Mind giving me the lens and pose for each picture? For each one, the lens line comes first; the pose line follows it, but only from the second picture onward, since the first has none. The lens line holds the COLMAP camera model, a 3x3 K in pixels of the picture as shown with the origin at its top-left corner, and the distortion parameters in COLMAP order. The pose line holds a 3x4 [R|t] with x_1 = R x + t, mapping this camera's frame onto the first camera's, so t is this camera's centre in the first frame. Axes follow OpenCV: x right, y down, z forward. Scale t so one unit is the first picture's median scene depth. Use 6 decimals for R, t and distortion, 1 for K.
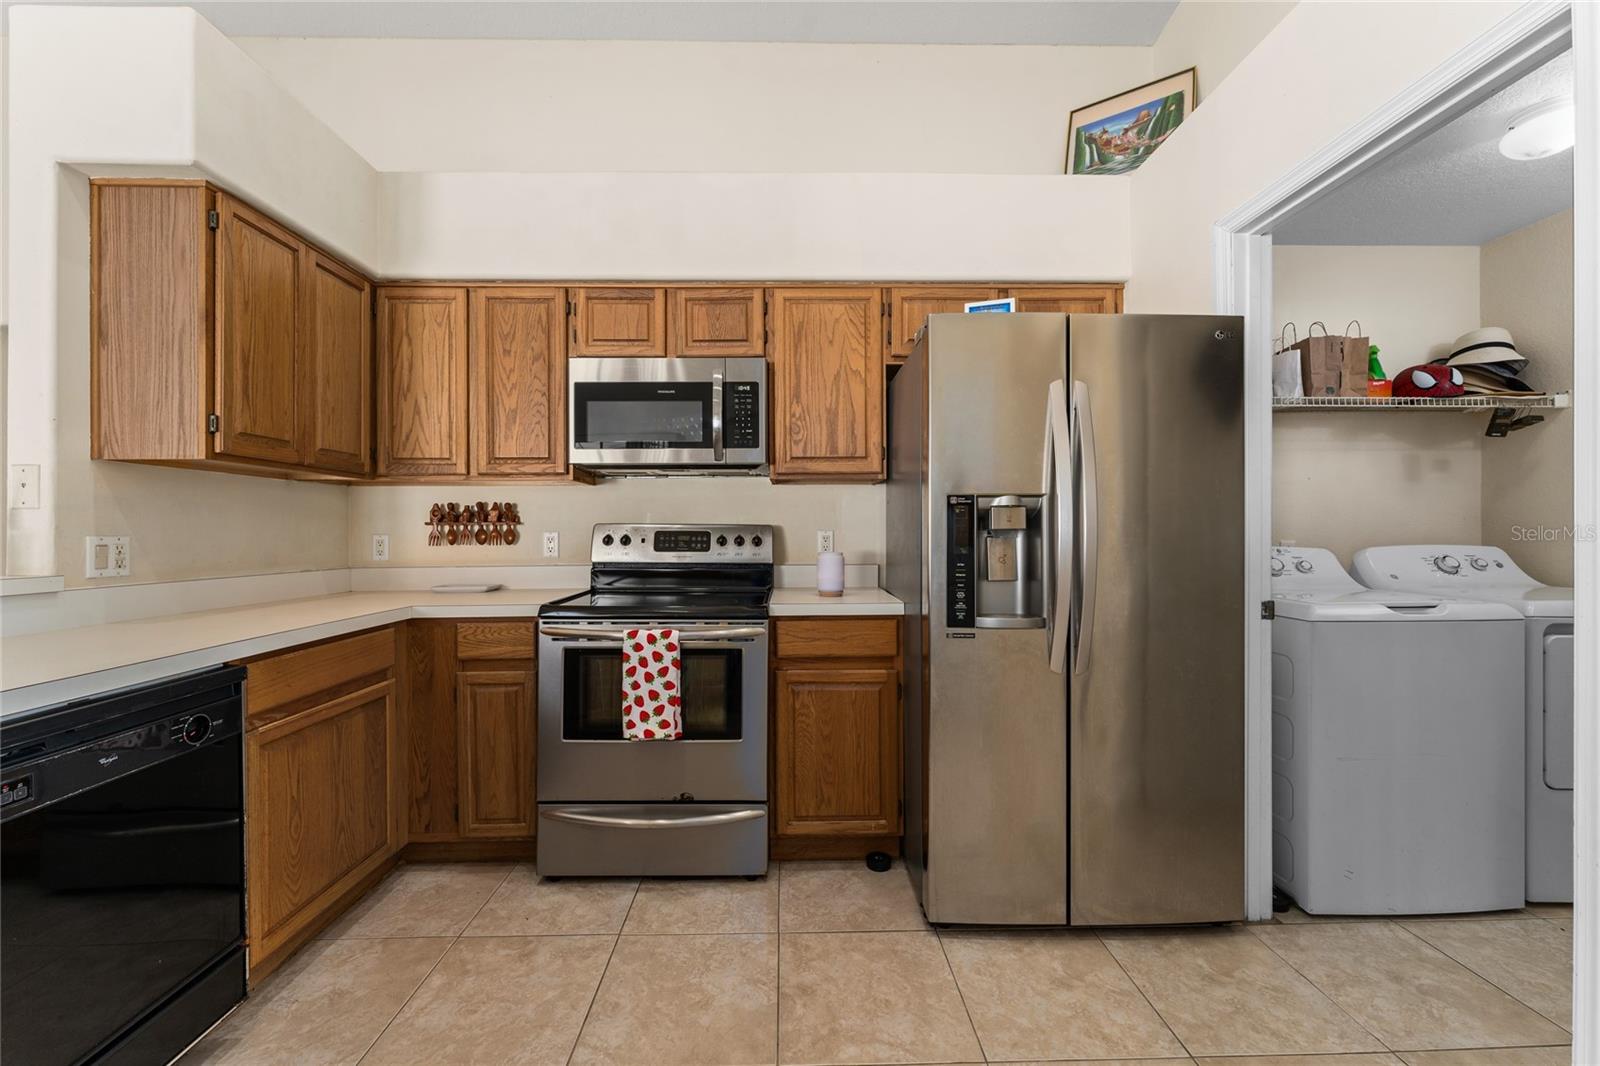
lens RADIAL K [[639.4, 0, 793.4], [0, 639.4, 536.0], [0, 0, 1]] dist [0.000261, -0.000218]
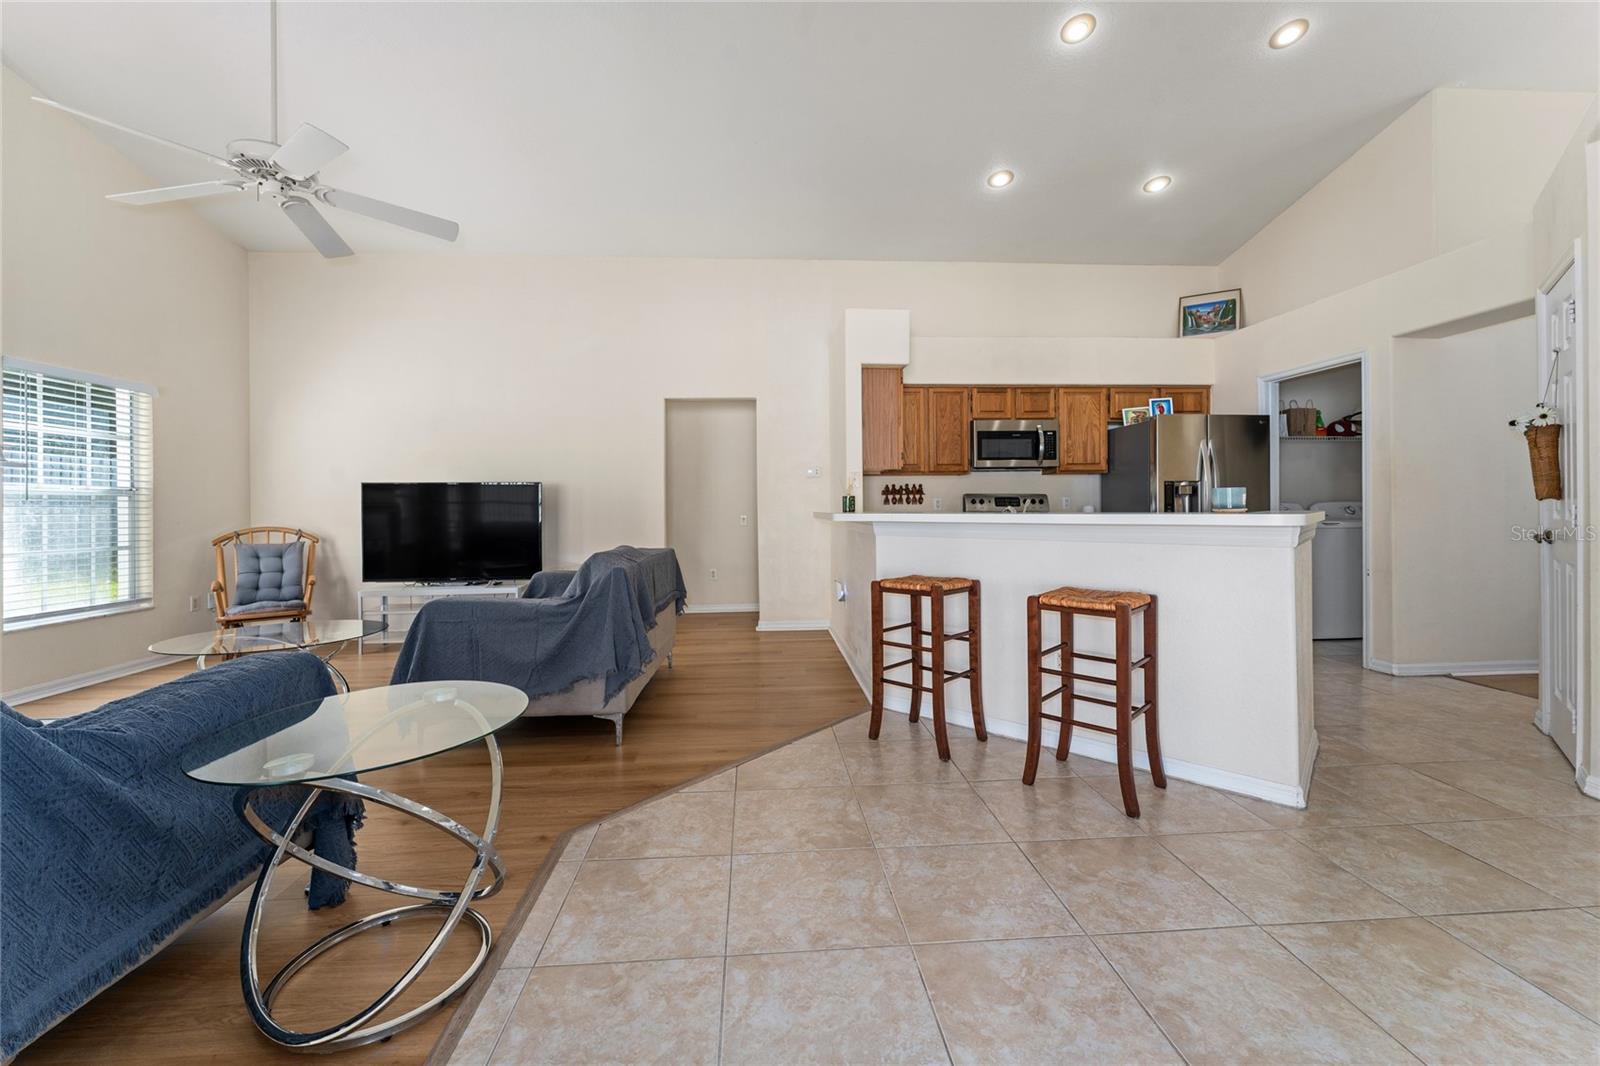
lens RADIAL K [[639.4, 0, 802.3], [0, 639.4, 509.8], [0, 0, 1]] dist [0.000261, -0.000218]
pose [[0.998747, -0.007389, 0.049490, -1.042832], [0.007521, 0.999969, -0.002479, 0.037151], [-0.049470, 0.002848, 0.998772, -1.183542]]
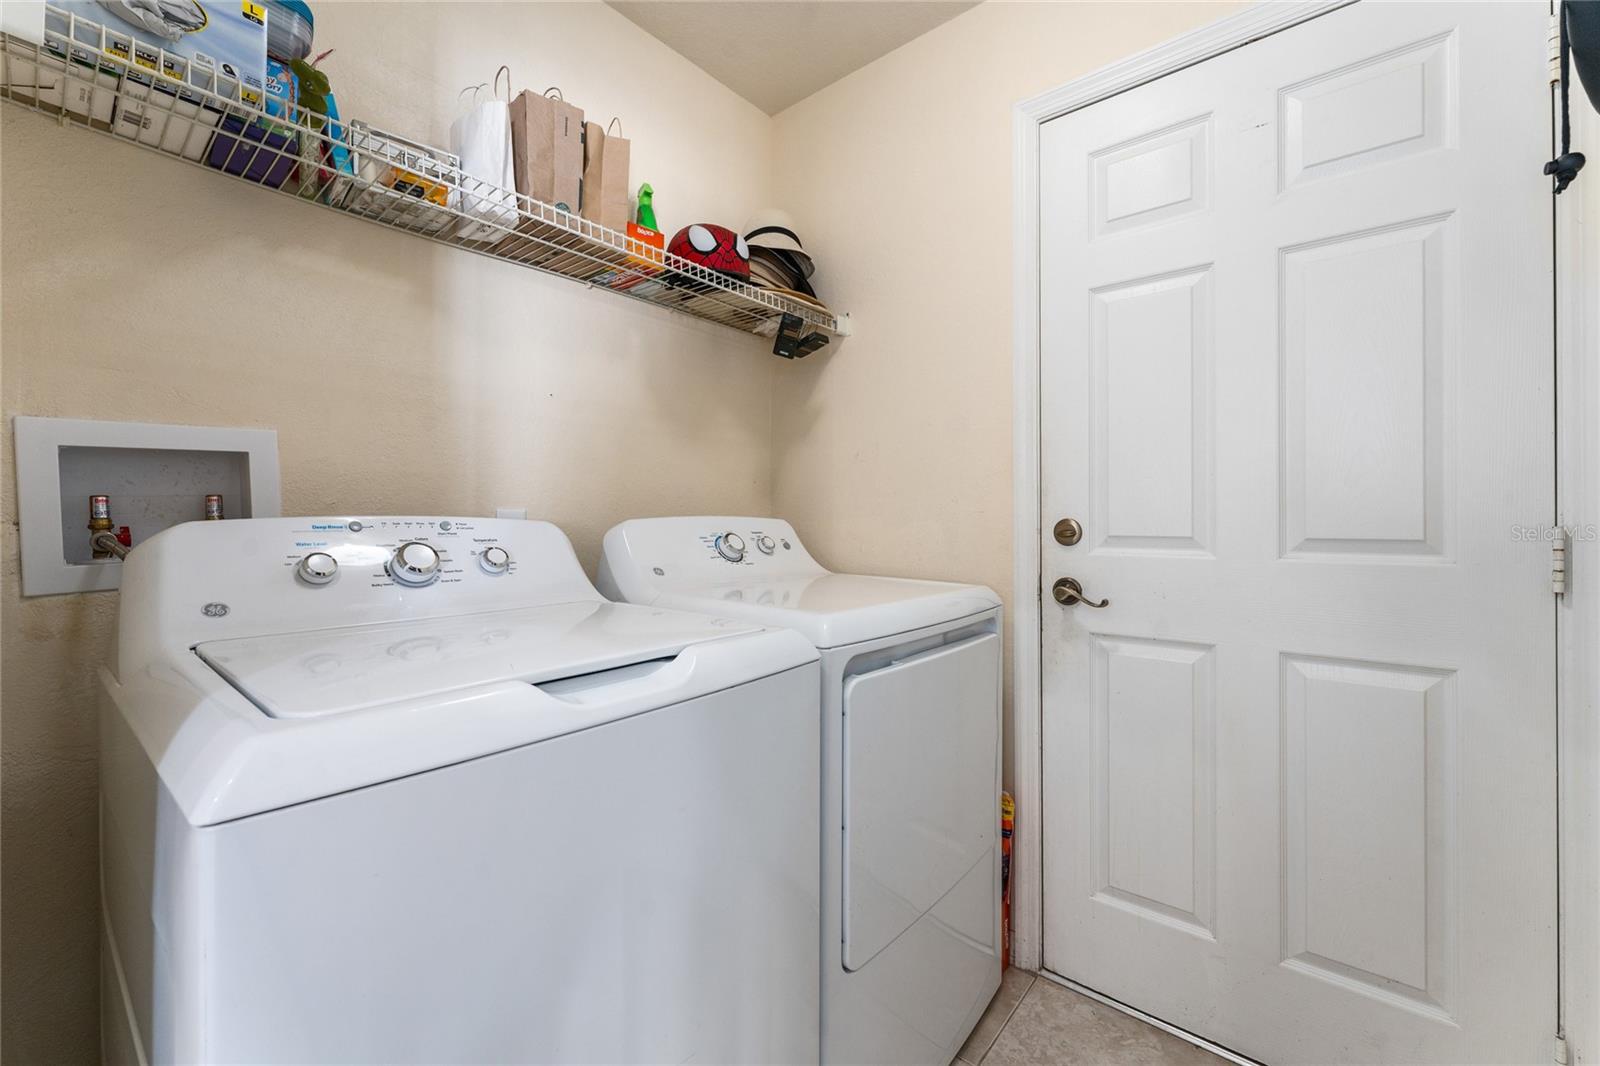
lens RADIAL K [[639.4, 0, 803.7], [0, 639.4, 522.8], [0, 0, 1]] dist [0.000261, -0.000218]
pose [[0.652761, 0.001394, 0.757563, 0.594550], [-0.002318, 0.999997, 0.000157, 0.020755], [-0.757560, -0.001859, 0.652762, 0.536815]]
